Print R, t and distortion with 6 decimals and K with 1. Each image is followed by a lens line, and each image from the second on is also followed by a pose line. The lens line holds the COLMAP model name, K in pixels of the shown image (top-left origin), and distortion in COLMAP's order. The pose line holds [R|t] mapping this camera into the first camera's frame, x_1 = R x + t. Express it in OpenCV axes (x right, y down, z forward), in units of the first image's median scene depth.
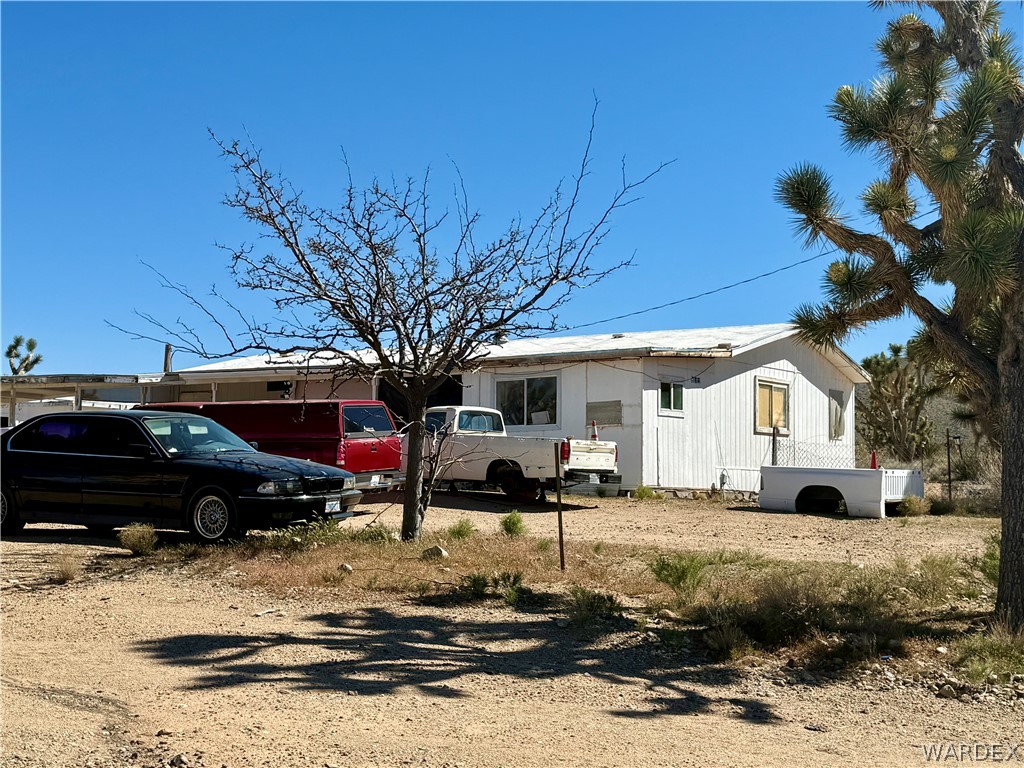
lens RADIAL K [[1424.7, 0, 511.3], [0, 1424.7, 385.0], [0, 0, 1]] dist [0.089106, 0.000000]
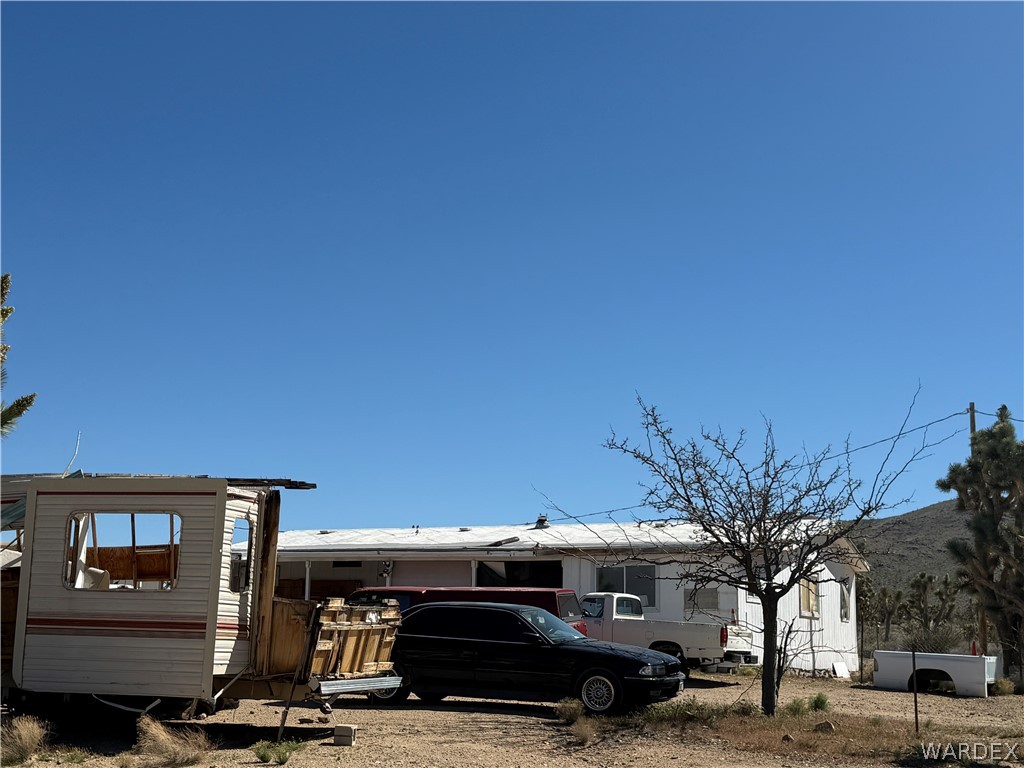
lens RADIAL K [[1424.7, 0, 512.3], [0, 1424.7, 383.3], [0, 0, 1]] dist [0.089106, 0.000000]
pose [[0.990423, 0.037784, 0.132793, -0.301954], [-0.022575, 0.993199, -0.114220, -0.021943], [-0.136206, 0.110128, 0.984540, -0.172788]]
